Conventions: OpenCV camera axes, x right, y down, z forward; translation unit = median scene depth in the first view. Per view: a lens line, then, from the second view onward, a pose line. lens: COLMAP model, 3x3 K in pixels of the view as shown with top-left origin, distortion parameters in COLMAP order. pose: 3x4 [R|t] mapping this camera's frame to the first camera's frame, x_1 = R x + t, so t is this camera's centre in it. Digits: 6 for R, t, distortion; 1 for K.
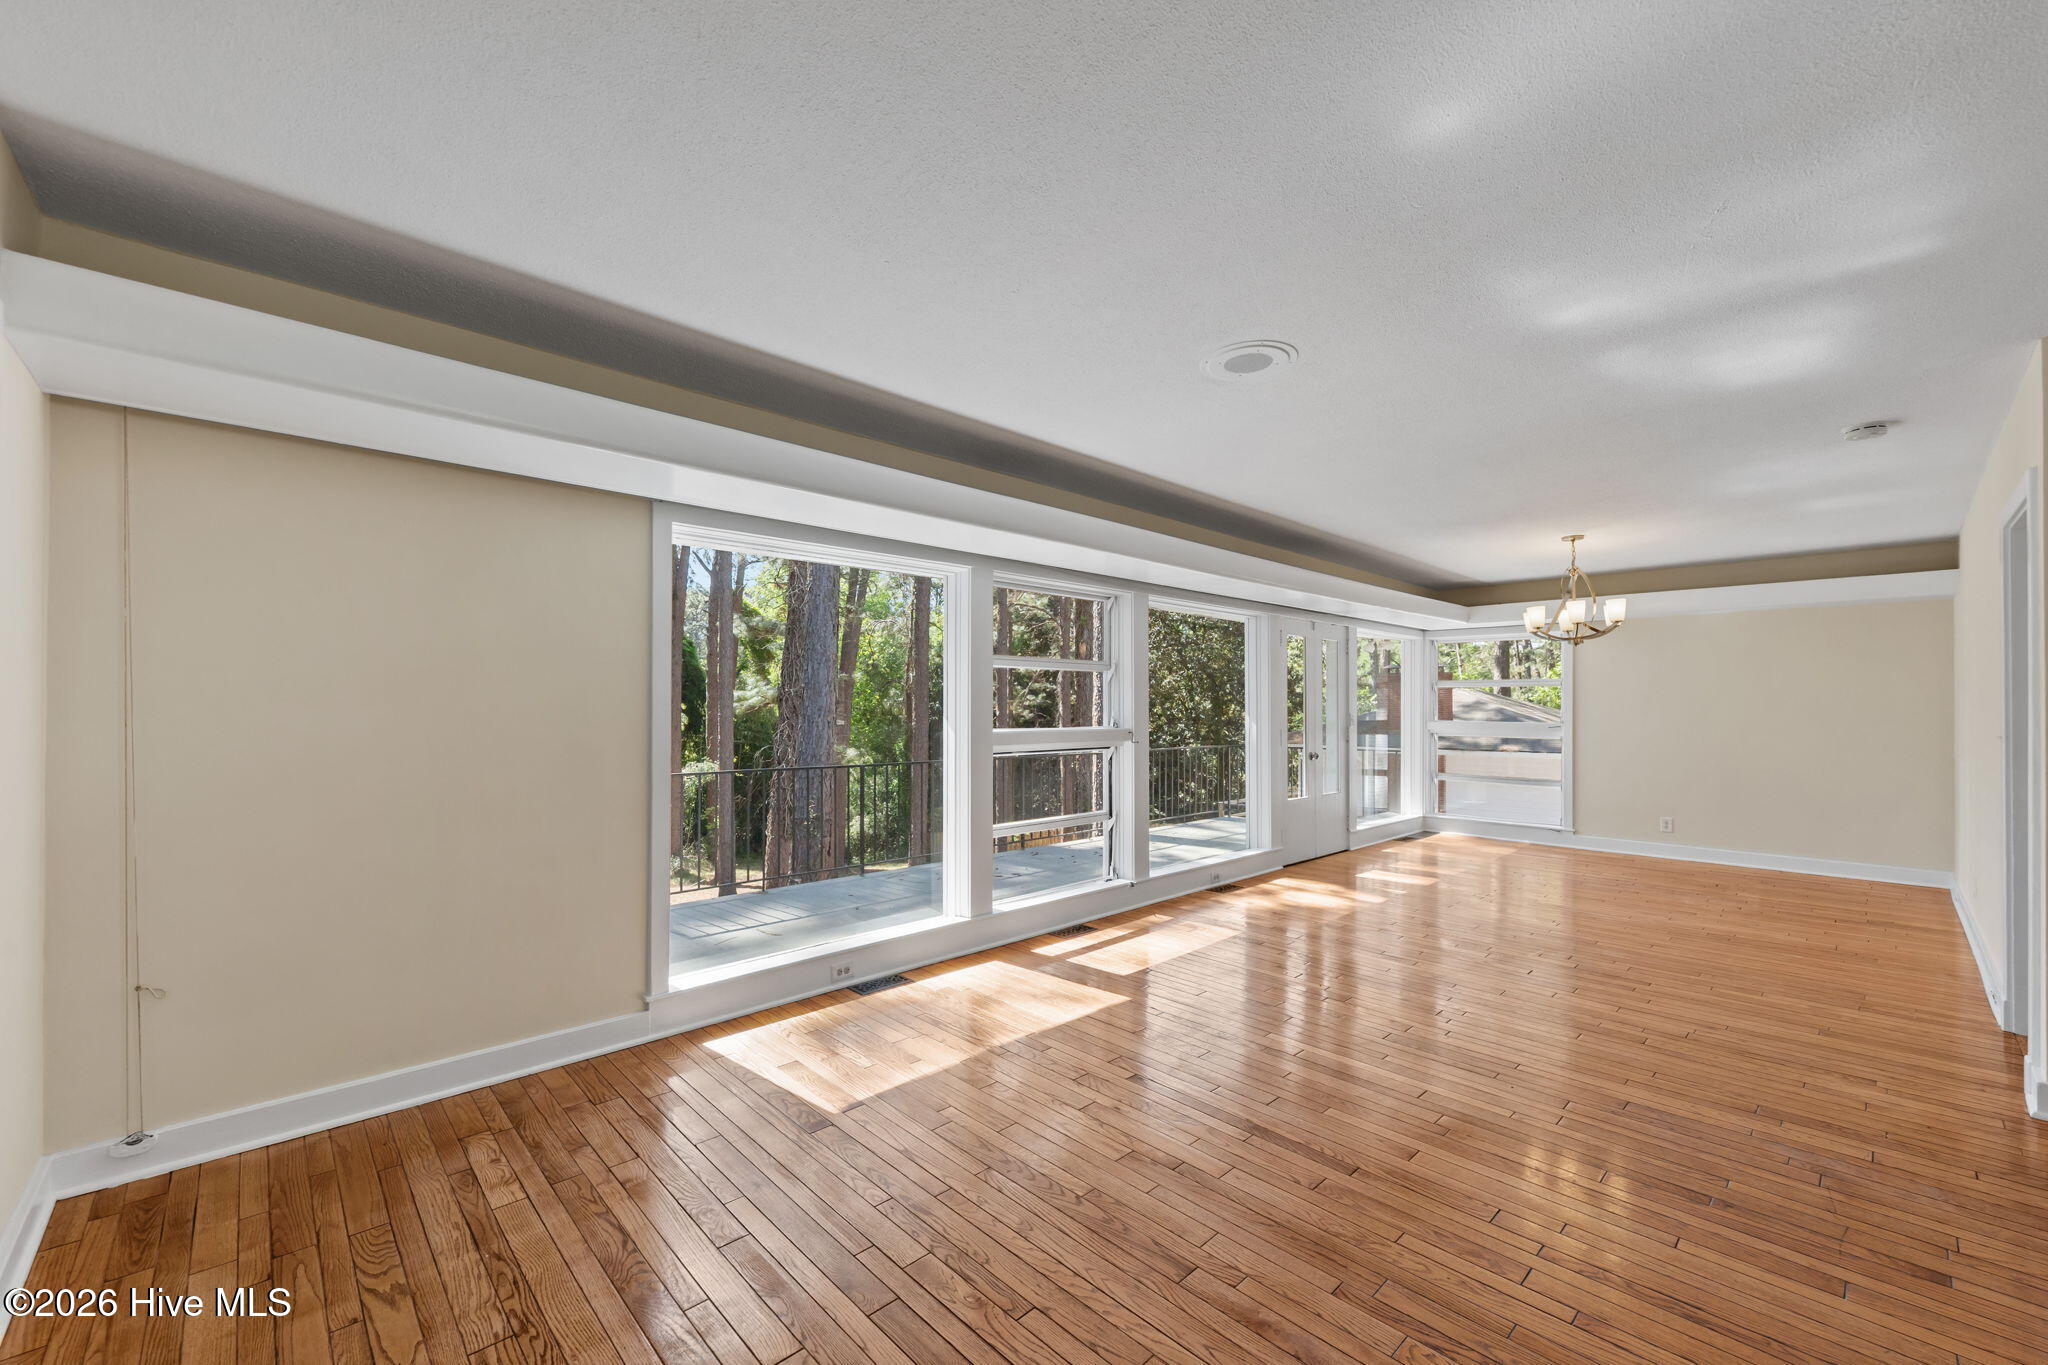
lens RADIAL K [[816.2, 0, 1024.0], [0, 816.2, 682.5], [0, 0, 1]] dist [0.000176, -0.000153]
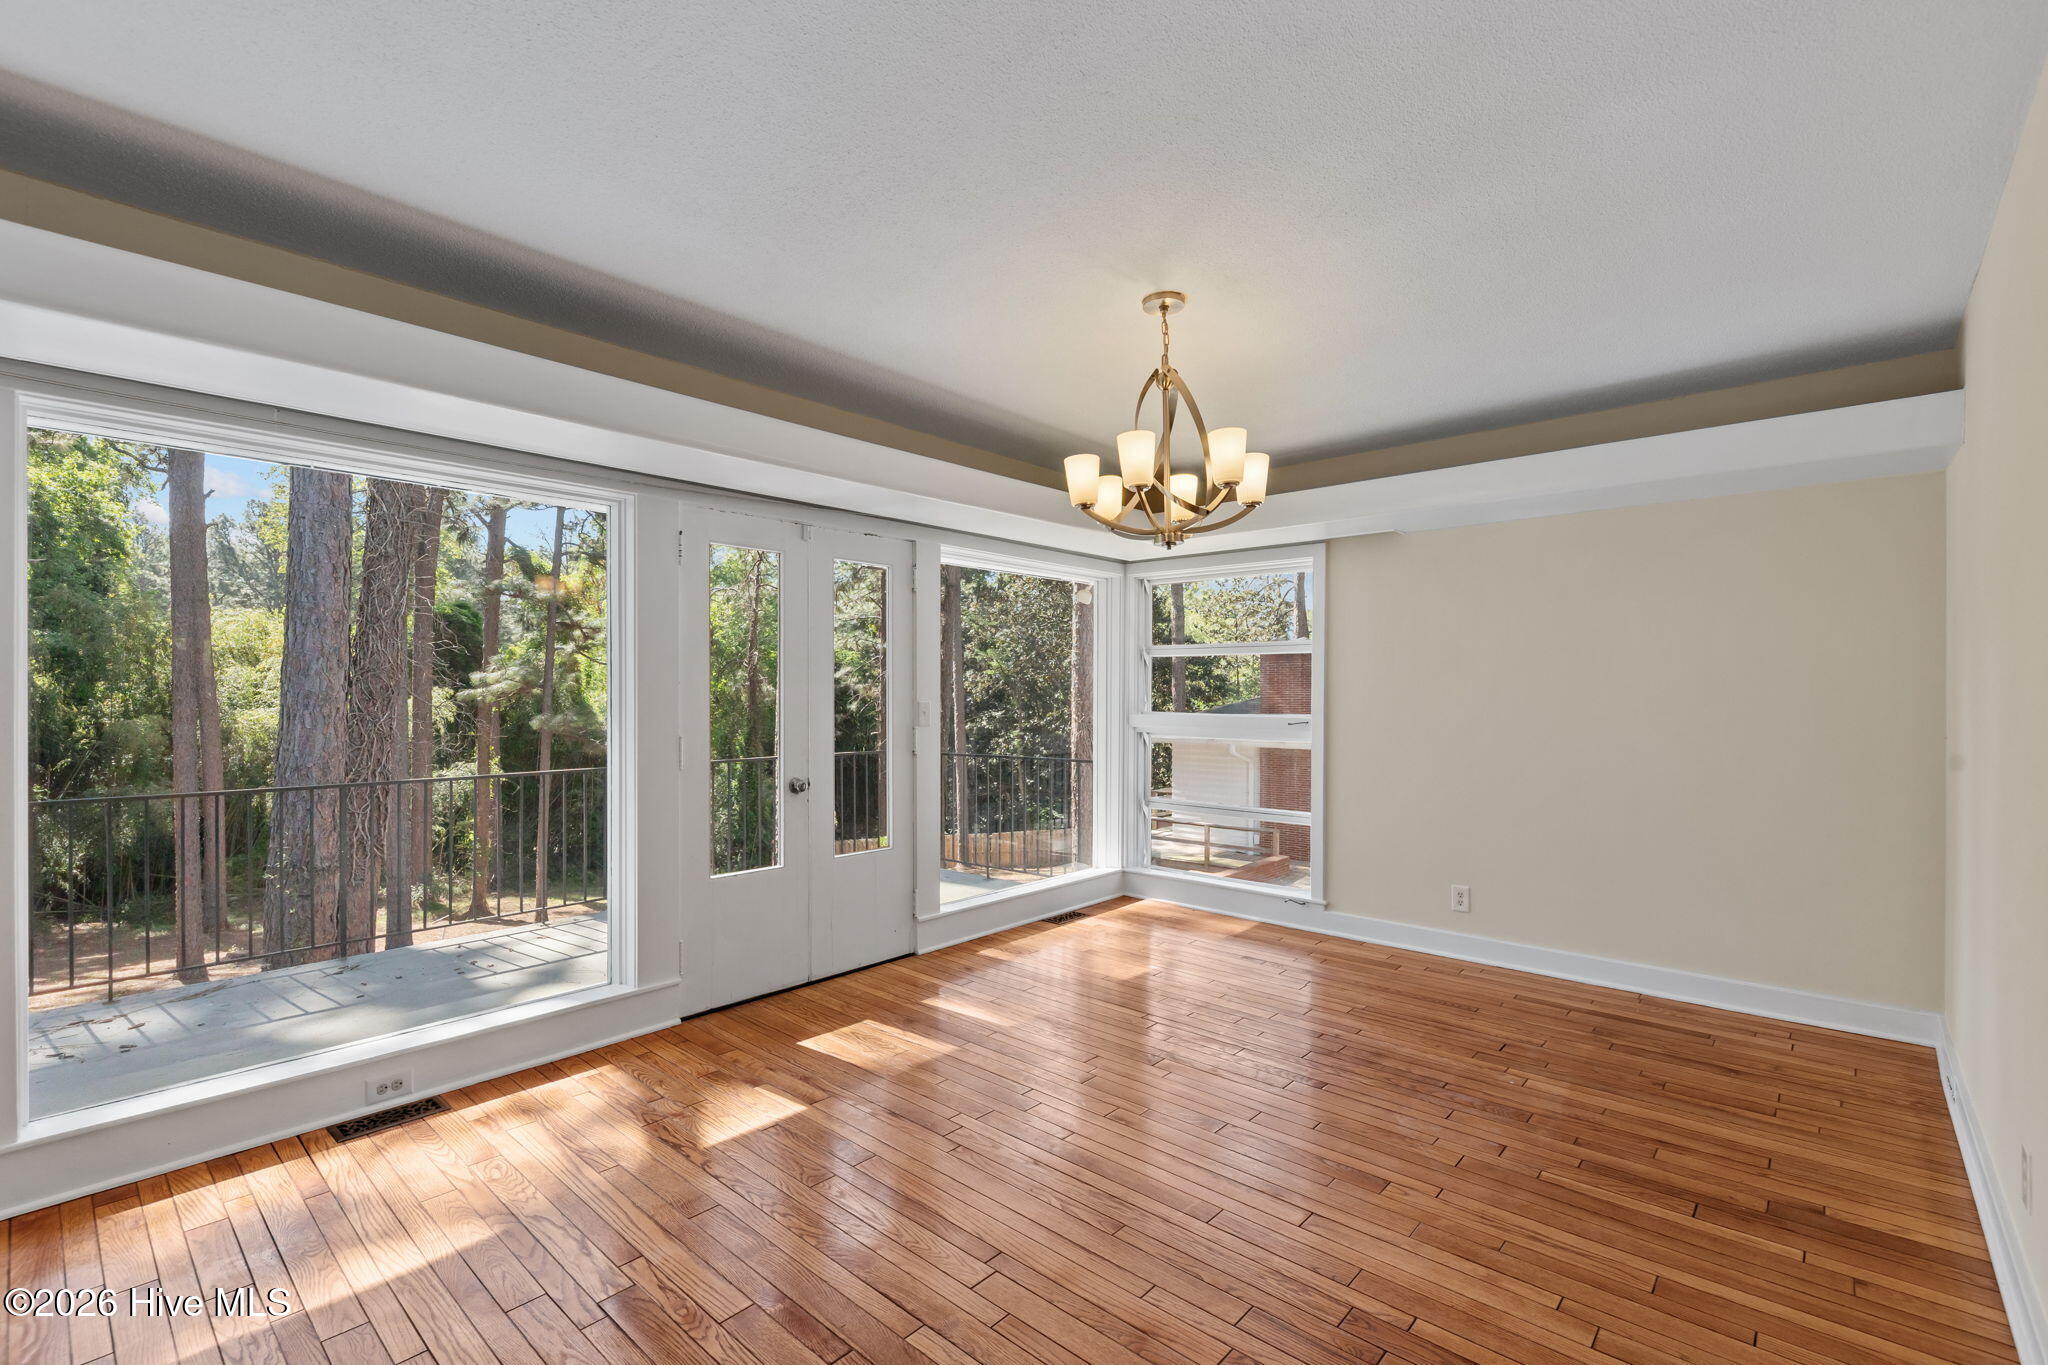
lens RADIAL K [[904.4, 0, 1034.0], [0, 904.4, 675.2], [0, 0, 1]] dist [-0.004336, -0.000311]
pose [[0.995842, -0.002915, 0.091053, 0.250741], [0.001890, 0.999934, 0.011345, 0.008269], [-0.091080, -0.011126, 0.995781, 0.235648]]
